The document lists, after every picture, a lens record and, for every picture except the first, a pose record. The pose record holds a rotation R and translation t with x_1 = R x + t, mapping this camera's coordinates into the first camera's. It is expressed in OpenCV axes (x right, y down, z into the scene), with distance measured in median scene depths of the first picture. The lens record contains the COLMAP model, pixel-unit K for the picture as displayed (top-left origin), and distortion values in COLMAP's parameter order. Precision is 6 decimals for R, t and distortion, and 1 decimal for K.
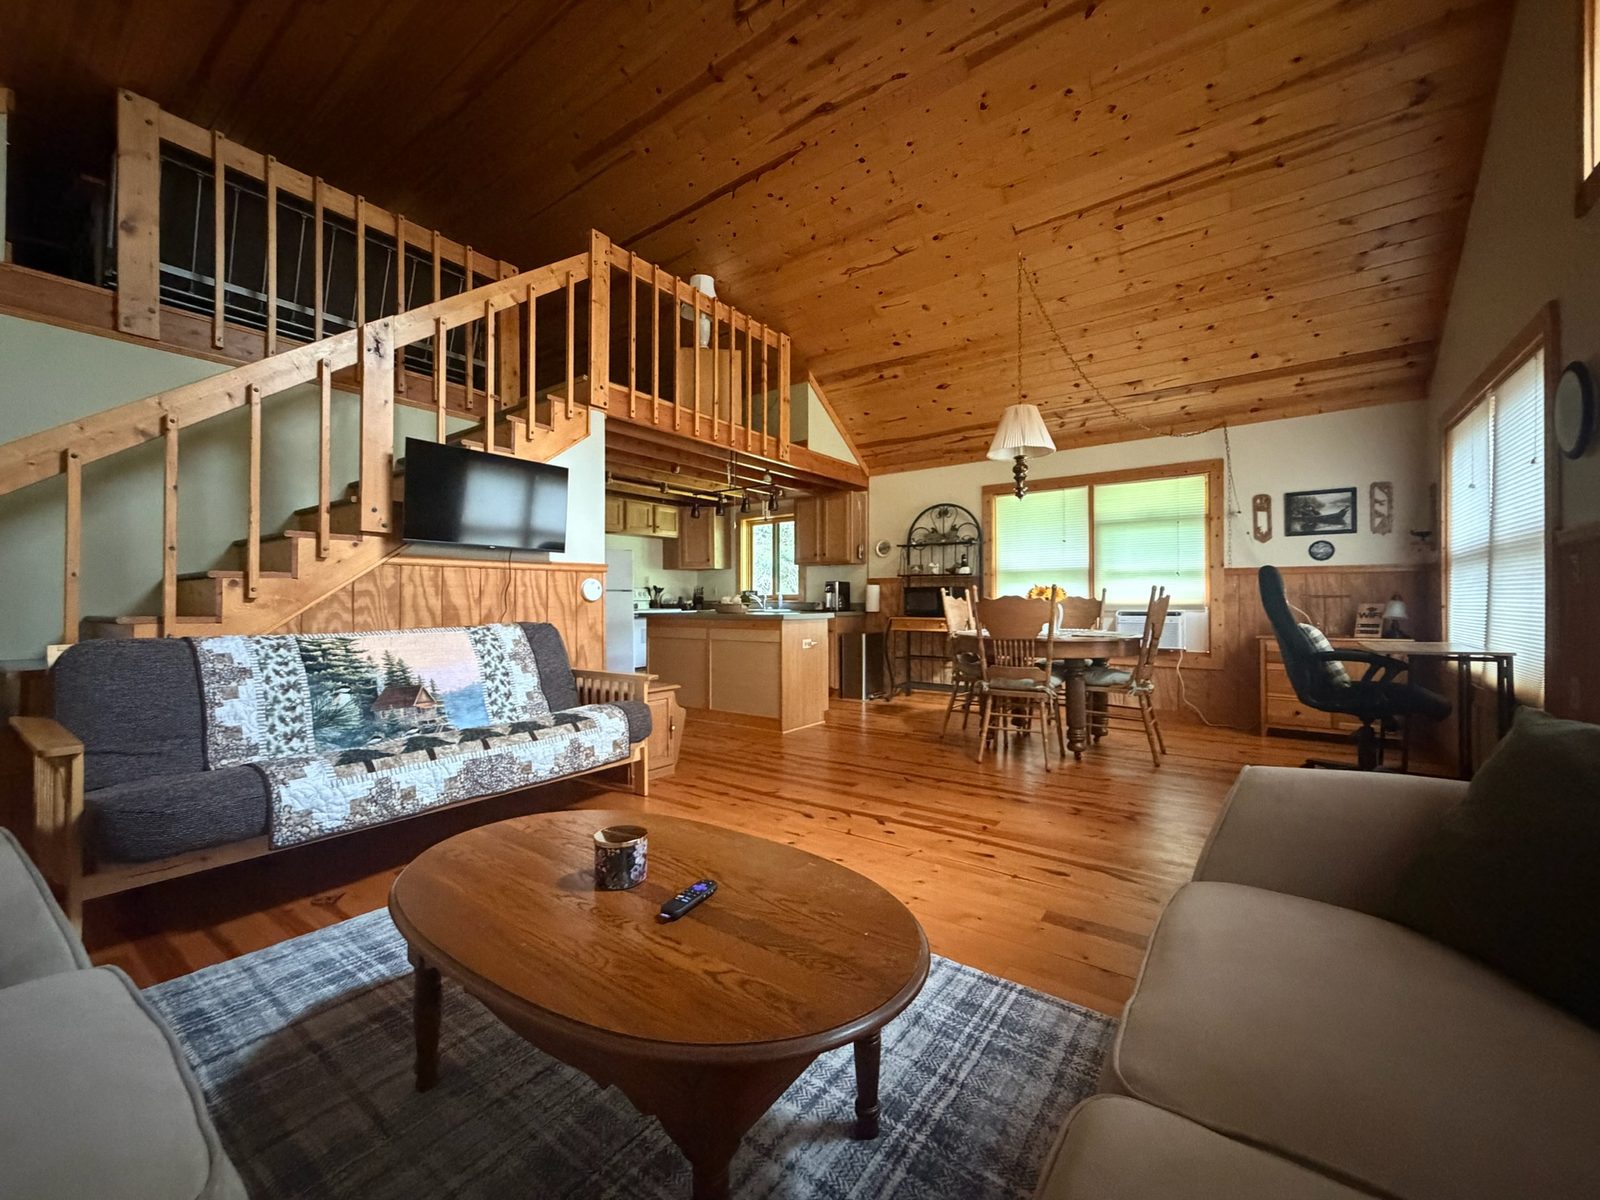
lens RADIAL K [[638.1, 0, 798.6], [0, 638.1, 598.4], [0, 0, 1]] dist [0.000764, -0.000141]
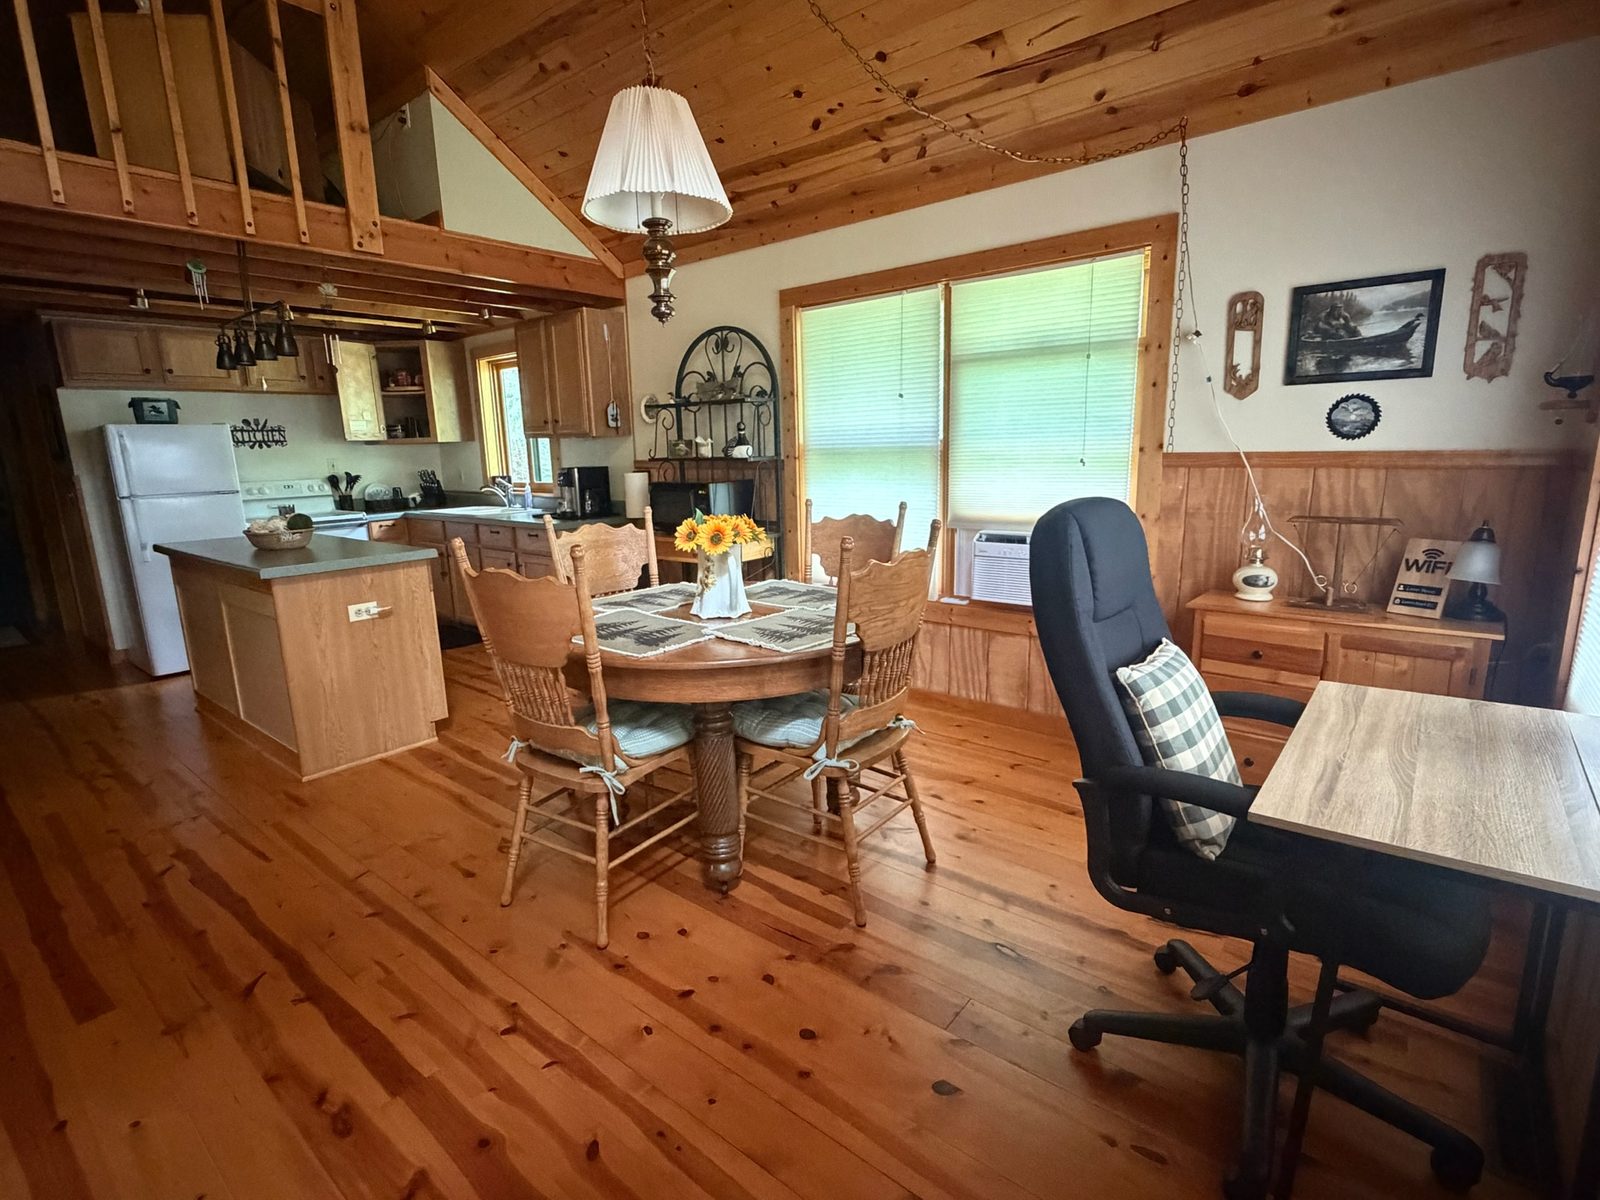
lens RADIAL K [[772.4, 0, 802.3], [0, 772.4, 599.7], [0, 0, 1]] dist [-0.002003, 0.000527]
pose [[0.998200, -0.011633, -0.058830, 0.433253], [0.023302, 0.979159, 0.201753, -0.064388], [0.055256, -0.202761, 0.977668, 0.388568]]
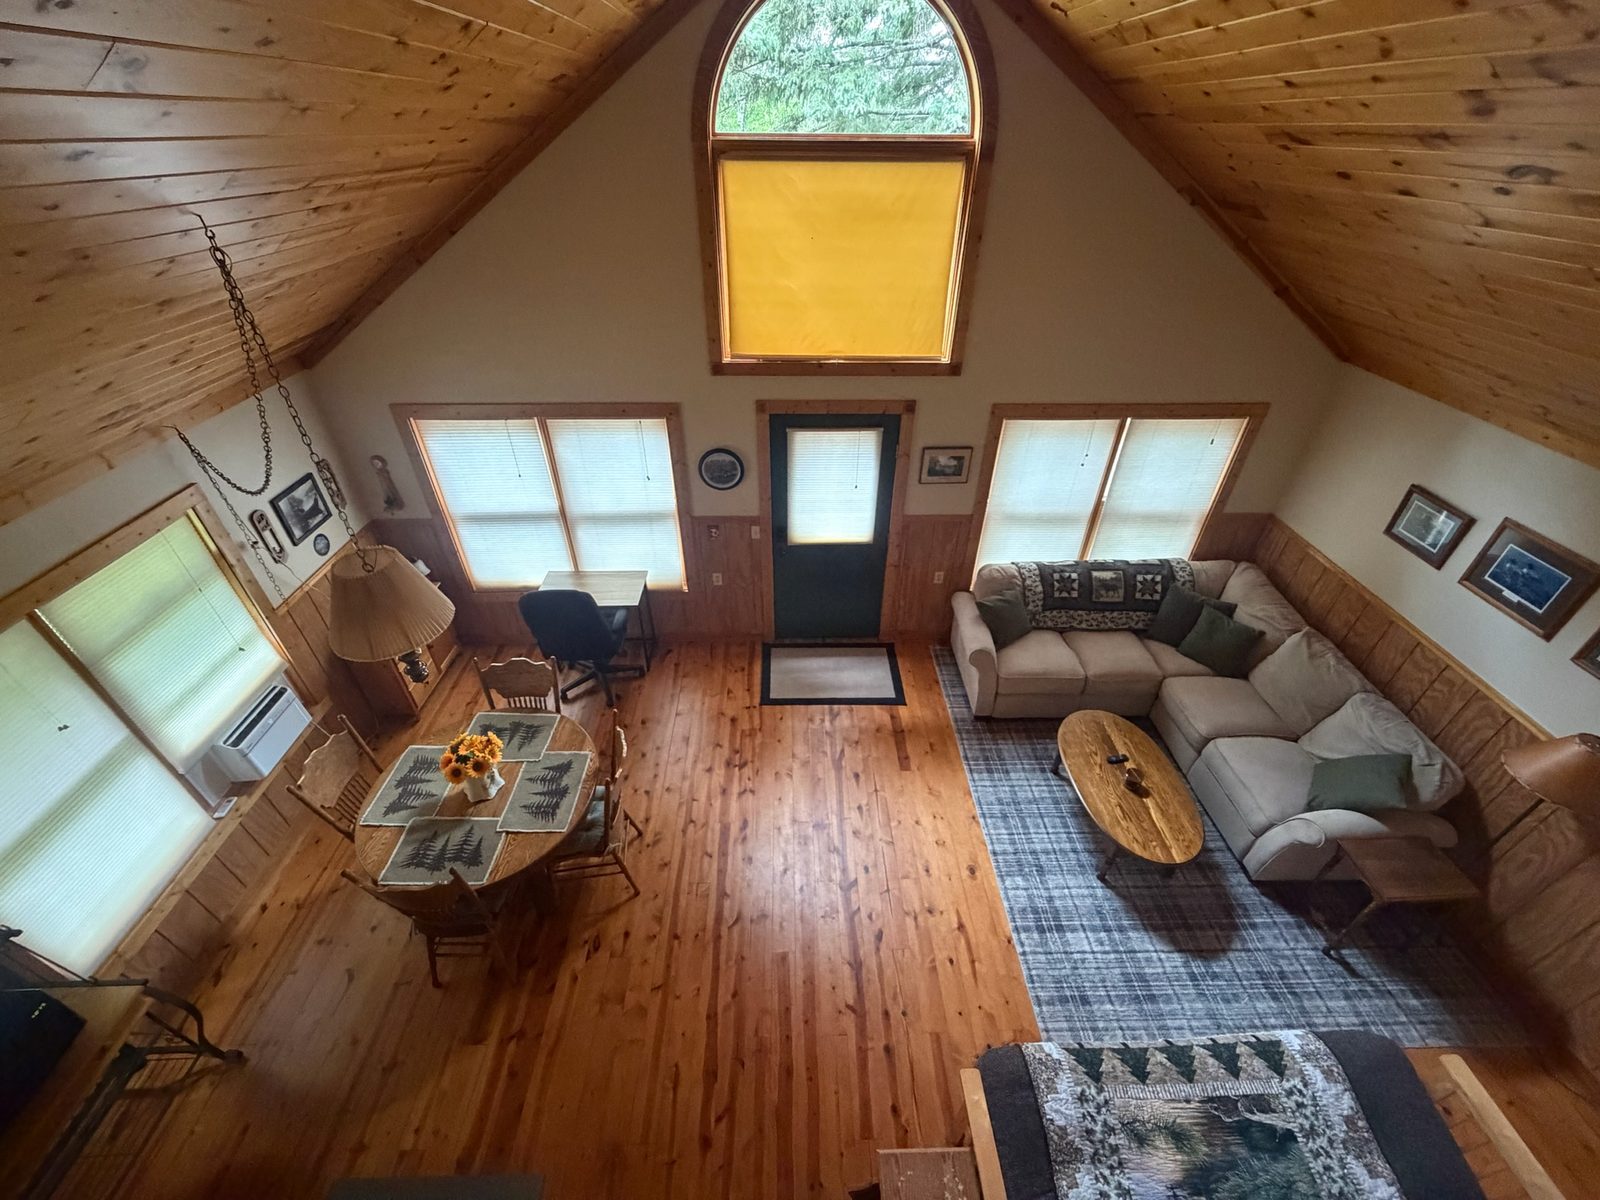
lens RADIAL K [[638.1, 0, 802.2], [0, 638.1, 604.8], [0, 0, 1]] dist [0.000764, -0.000141]
pose [[-0.612918, -0.478297, 0.628939, -0.215160], [-0.007902, 0.799648, 0.600417, -0.539013], [-0.790107, 0.363036, -0.493898, 0.897007]]
